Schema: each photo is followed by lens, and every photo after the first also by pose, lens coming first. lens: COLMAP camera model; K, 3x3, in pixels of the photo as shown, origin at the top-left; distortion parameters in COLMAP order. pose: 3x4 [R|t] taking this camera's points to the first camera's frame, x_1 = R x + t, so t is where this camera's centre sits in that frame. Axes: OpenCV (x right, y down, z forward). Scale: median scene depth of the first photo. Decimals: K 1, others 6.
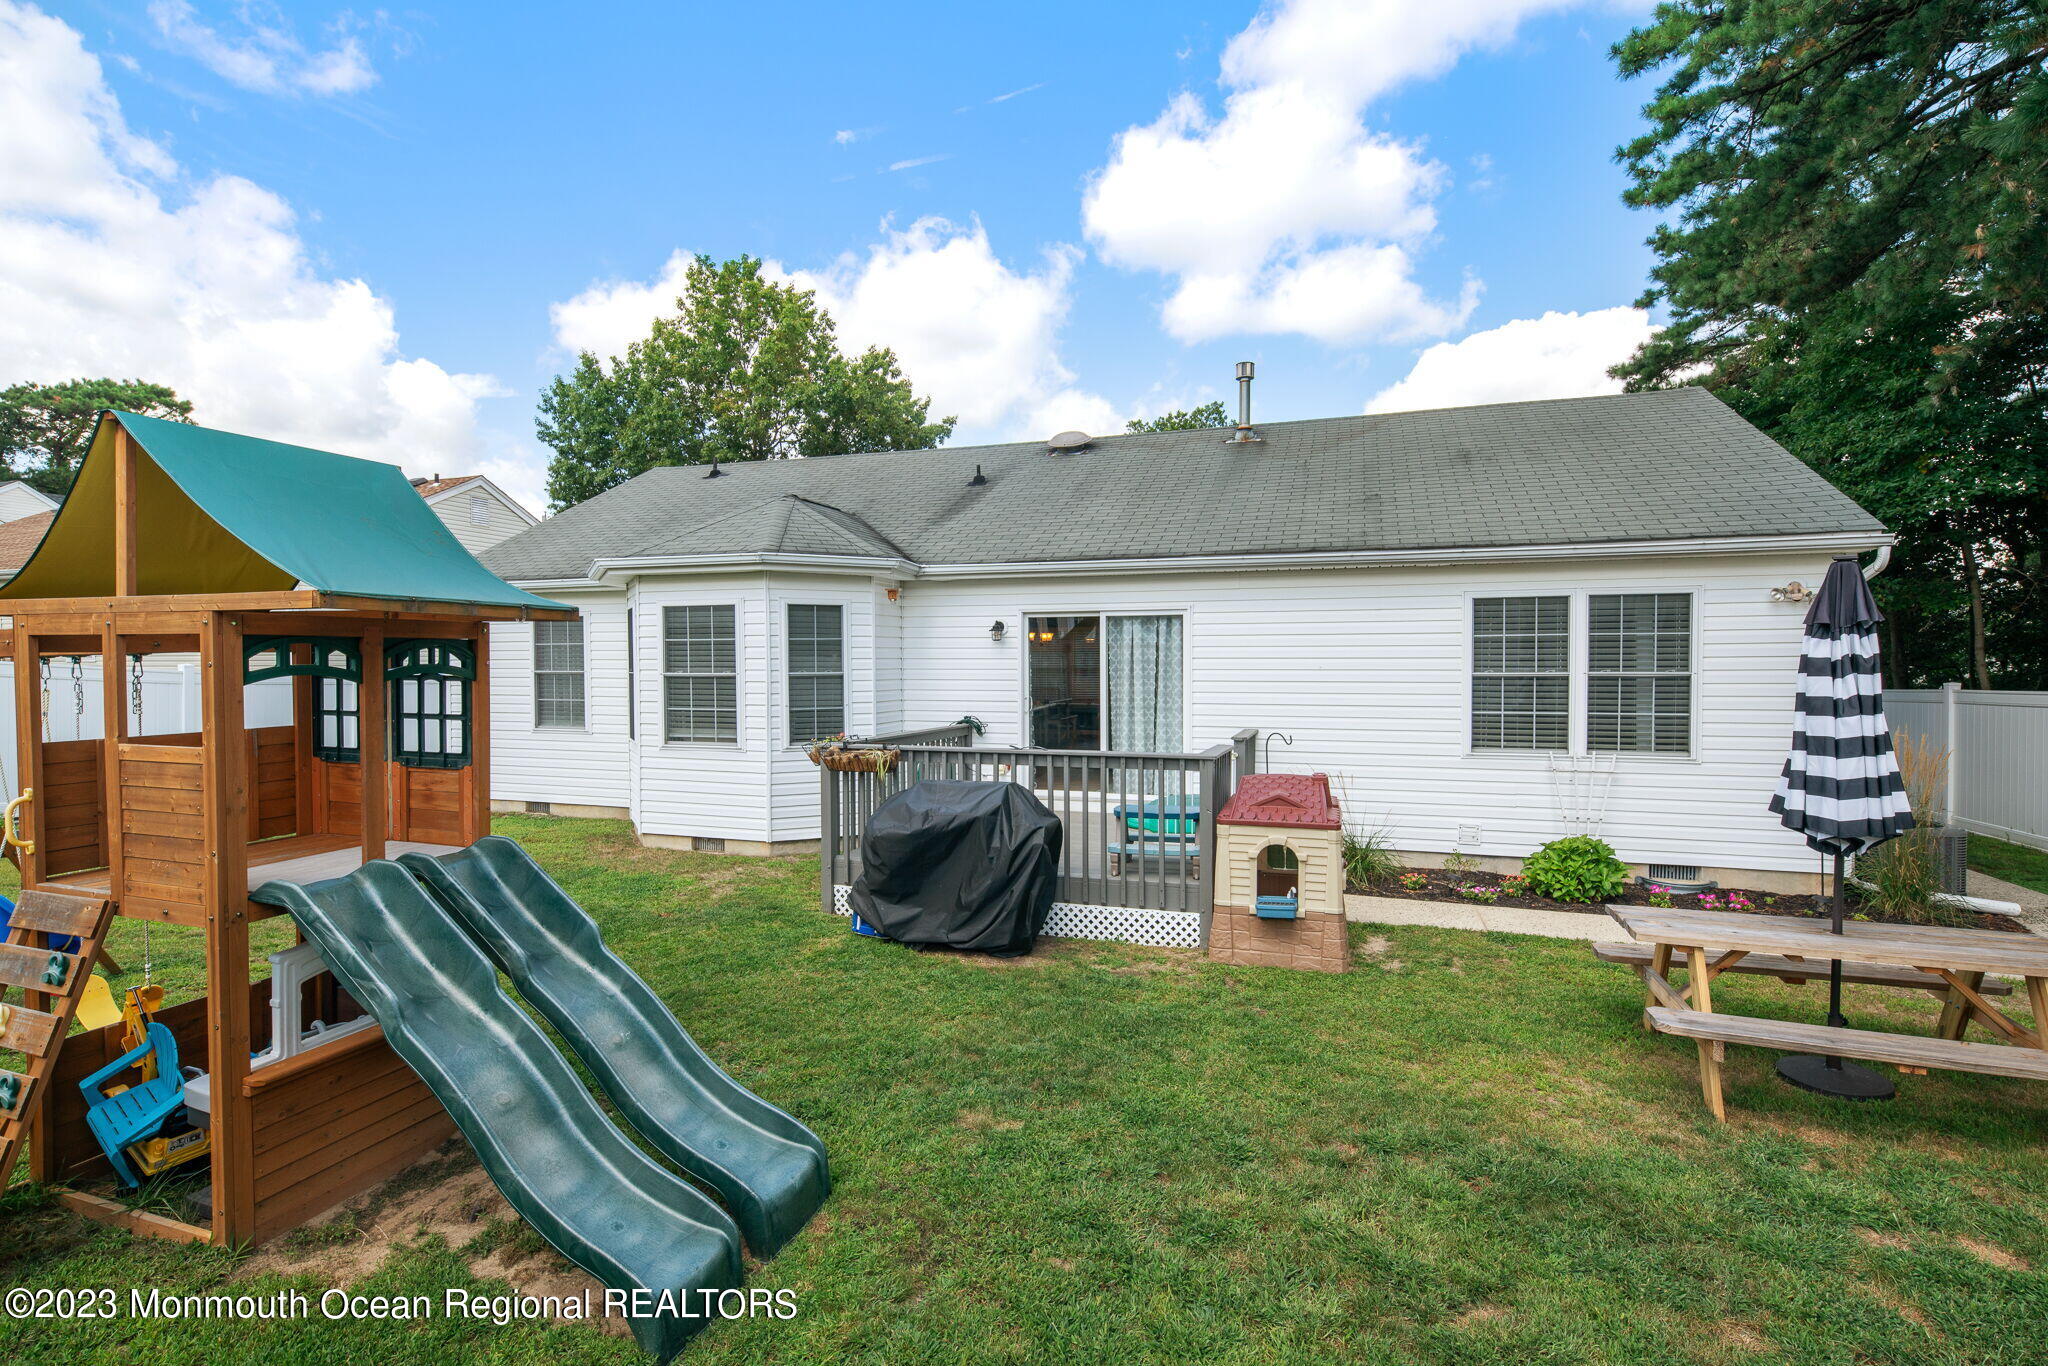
lens RADIAL K [[995.9, 0, 1023.3], [0, 995.9, 676.2], [0, 0, 1]] dist [-0.002426, 0.000185]
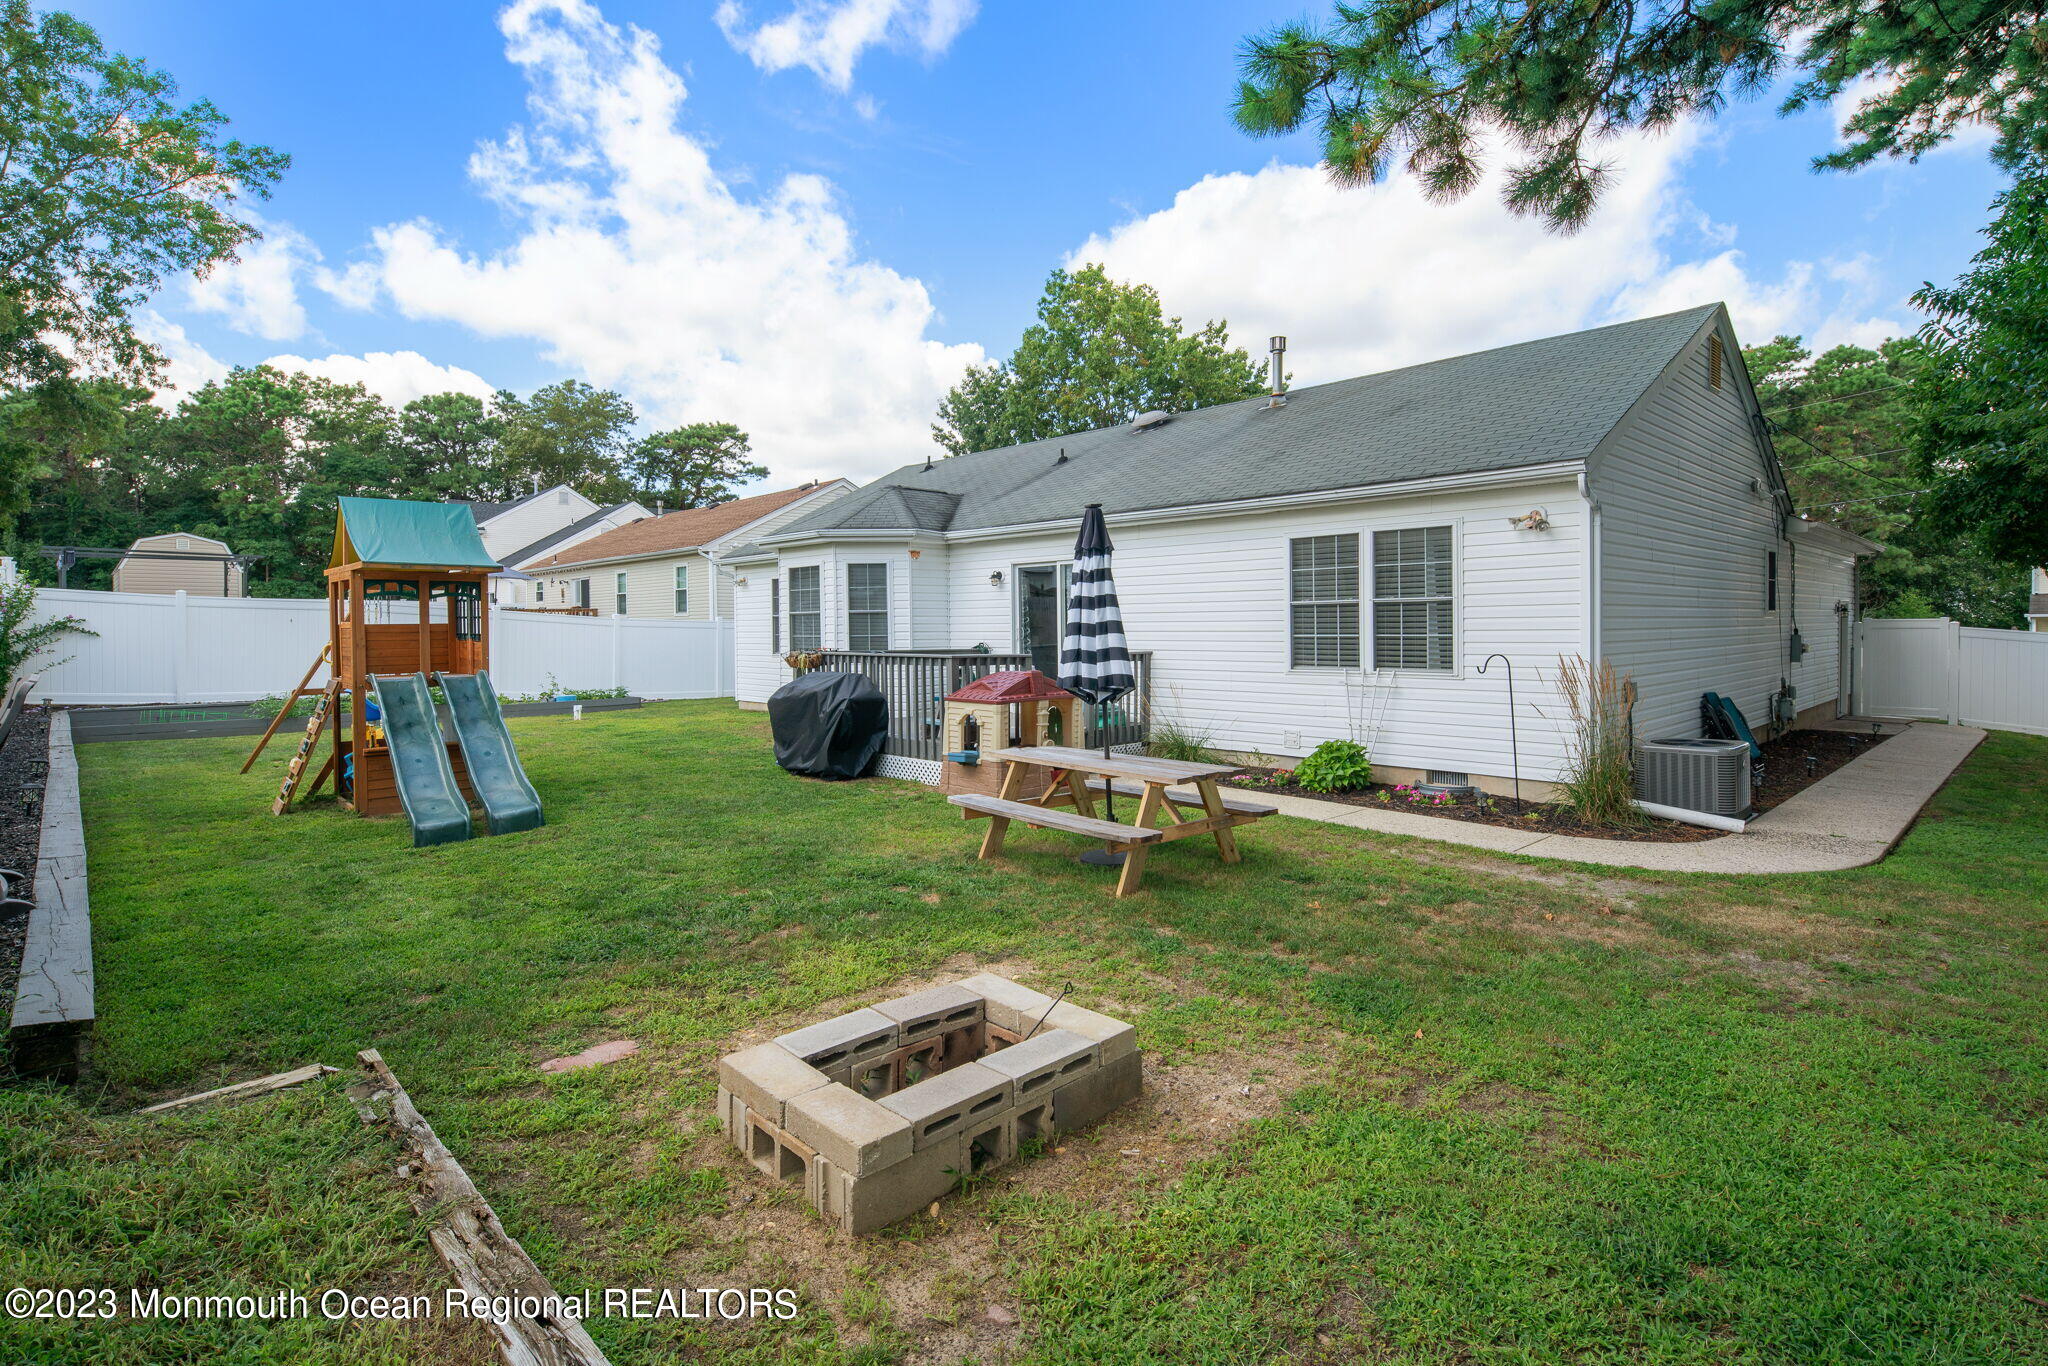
lens RADIAL K [[995.9, 0, 1035.9], [0, 995.9, 648.2], [0, 0, 1]] dist [-0.002426, 0.000185]
pose [[0.888342, 0.004657, -0.459159, 0.743461], [-0.001218, 0.999969, 0.007787, 0.043524], [0.459181, -0.006358, 0.888320, -0.192832]]
